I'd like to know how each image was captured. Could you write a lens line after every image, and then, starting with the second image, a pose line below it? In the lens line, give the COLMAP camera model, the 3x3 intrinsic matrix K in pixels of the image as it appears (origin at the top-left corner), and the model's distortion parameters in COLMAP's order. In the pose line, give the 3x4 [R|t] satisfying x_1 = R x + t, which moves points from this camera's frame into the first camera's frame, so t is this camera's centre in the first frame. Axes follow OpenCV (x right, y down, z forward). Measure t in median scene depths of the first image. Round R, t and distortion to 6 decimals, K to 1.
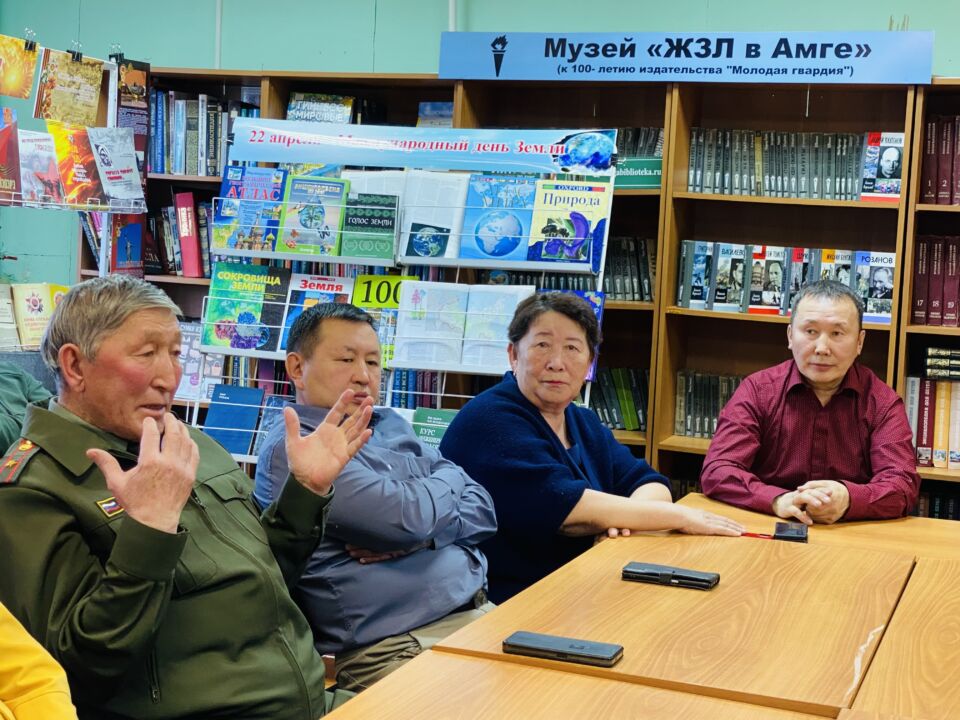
lens RADIAL K [[1623.8, 0, 480.0], [0, 1623.8, 360.0], [0, 0, 1]] dist [0.131932, 0.159146]
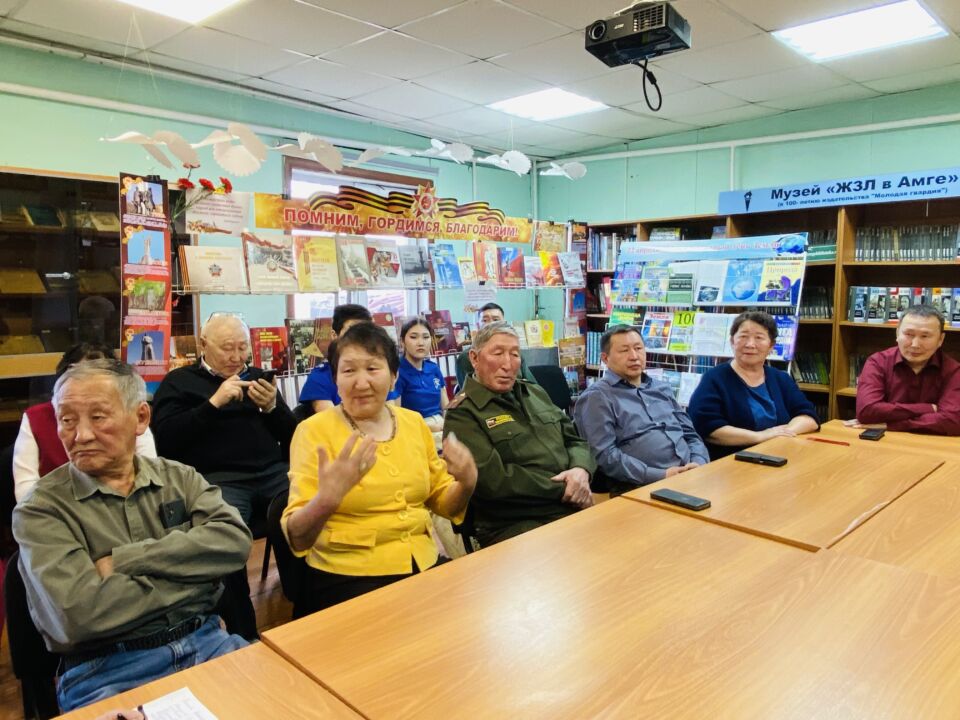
lens RADIAL K [[699.0, 0, 480.0], [0, 699.0, 360.0], [0, 0, 1]] dist [0.068909, -0.088278]
pose [[0.895870, -0.006490, -0.444269, 0.105822], [0.015926, 0.999720, 0.017511, -0.008805], [0.444031, -0.022763, 0.895722, 0.056439]]
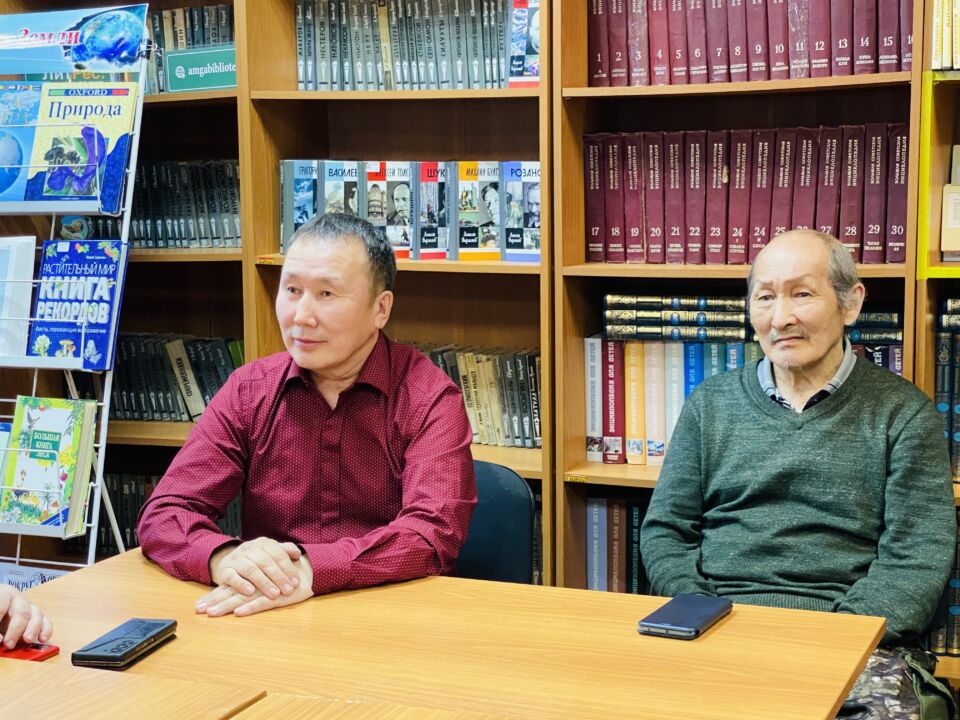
lens RADIAL K [[1623.8, 0, 480.0], [0, 1623.8, 360.0], [0, 0, 1]] dist [0.131932, 0.159146]
pose [[0.995171, -0.049705, -0.084647, 0.272169], [0.052989, 0.997909, 0.037003, -0.008196], [0.082630, -0.041310, 0.995724, 0.301107]]
